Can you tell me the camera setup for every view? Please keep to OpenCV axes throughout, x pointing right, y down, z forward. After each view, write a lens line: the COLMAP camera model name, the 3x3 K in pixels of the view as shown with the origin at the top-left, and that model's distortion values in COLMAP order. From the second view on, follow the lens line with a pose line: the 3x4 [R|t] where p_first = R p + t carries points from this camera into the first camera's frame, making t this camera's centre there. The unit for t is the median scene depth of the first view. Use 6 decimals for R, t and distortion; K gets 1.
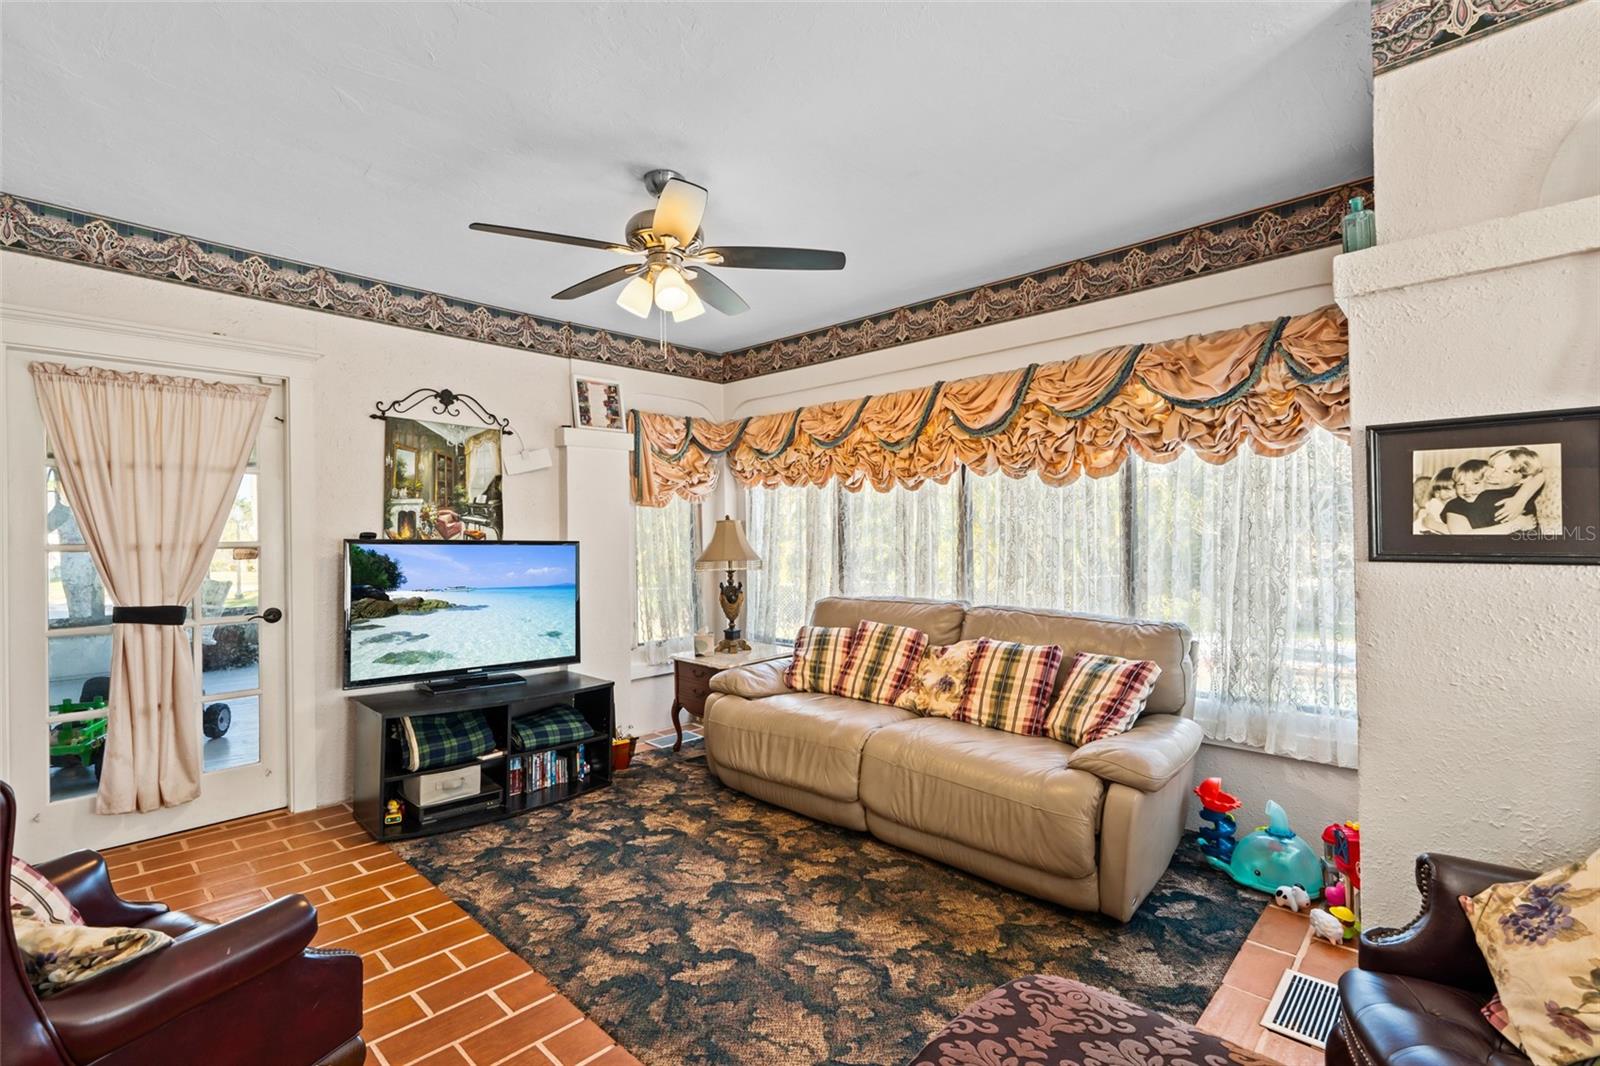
lens RADIAL K [[717.7, 0, 793.2], [0, 717.7, 525.8], [0, 0, 1]] dist [-0.013400, 0.004757]
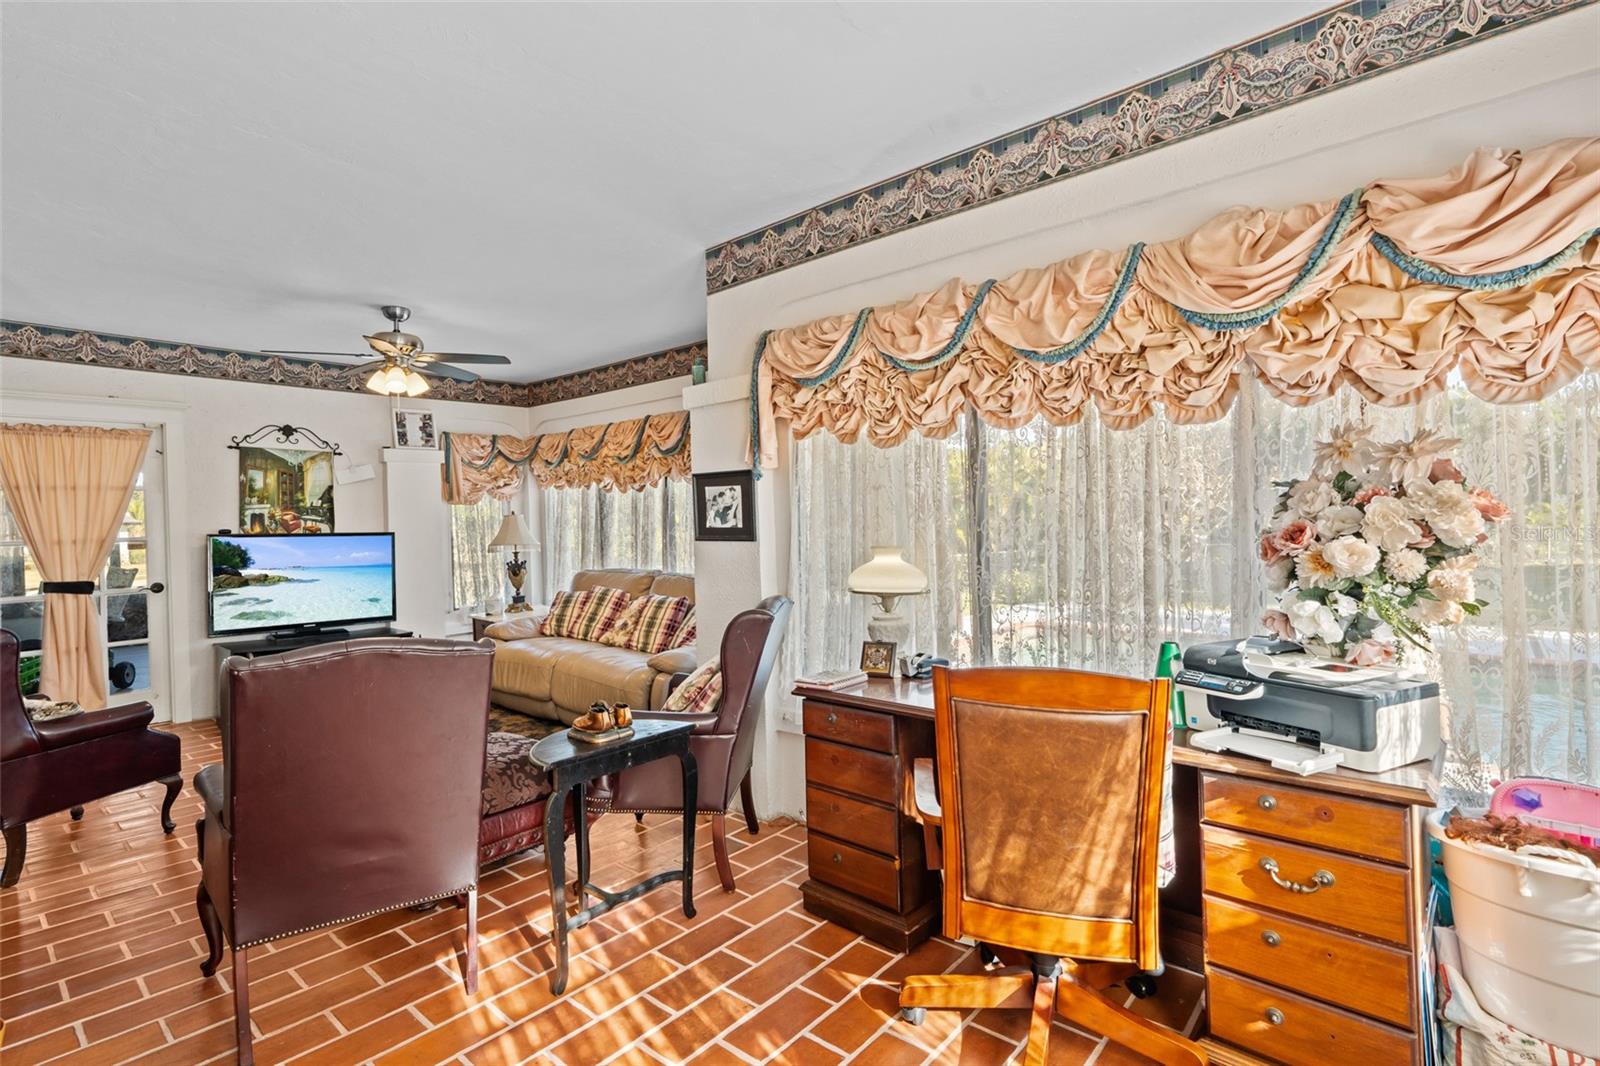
lens RADIAL K [[717.7, 0, 771.2], [0, 717.7, 514.5], [0, 0, 1]] dist [-0.013400, 0.004757]
pose [[0.998695, -0.014127, 0.049077, 0.456496], [0.013662, 0.999859, 0.009782, -0.020556], [-0.049209, -0.009099, 0.998747, -0.516067]]
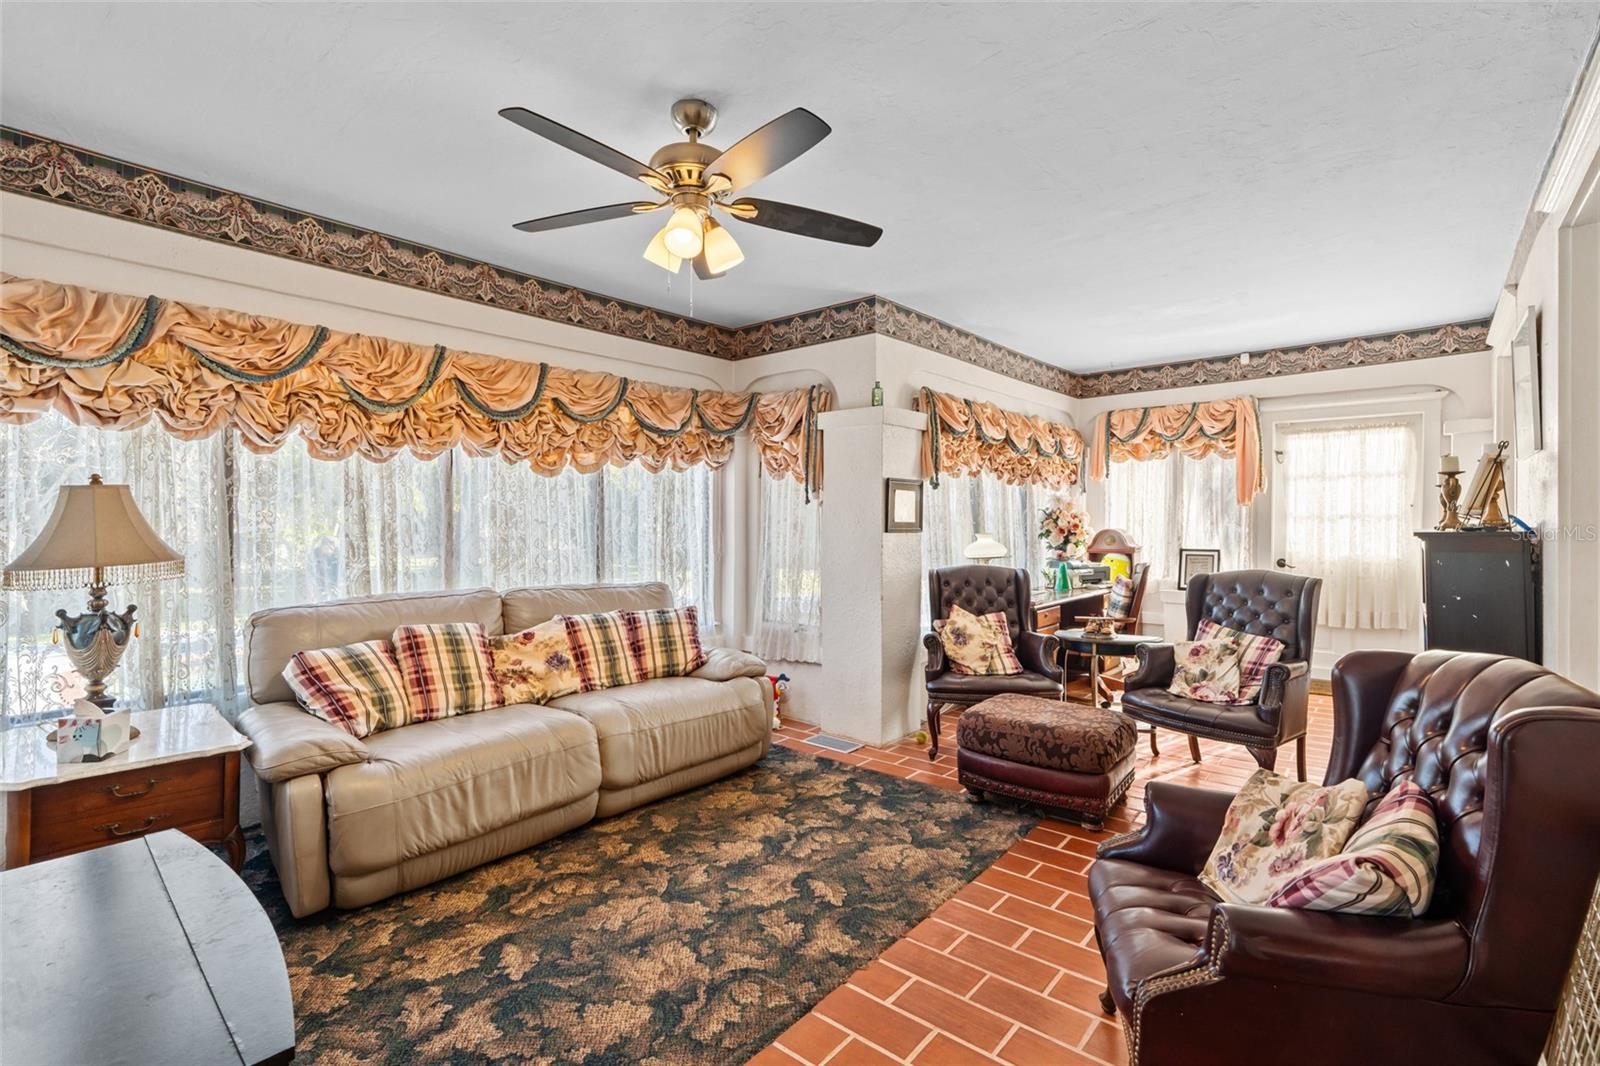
lens RADIAL K [[717.7, 0, 791.5], [0, 717.7, 517.9], [0, 0, 1]] dist [-0.013400, 0.004757]
pose [[-0.040622, 0.011025, 0.999114, -0.847719], [-0.018552, 0.999758, -0.011786, 0.017636], [-0.999002, -0.019014, -0.040408, 0.729187]]
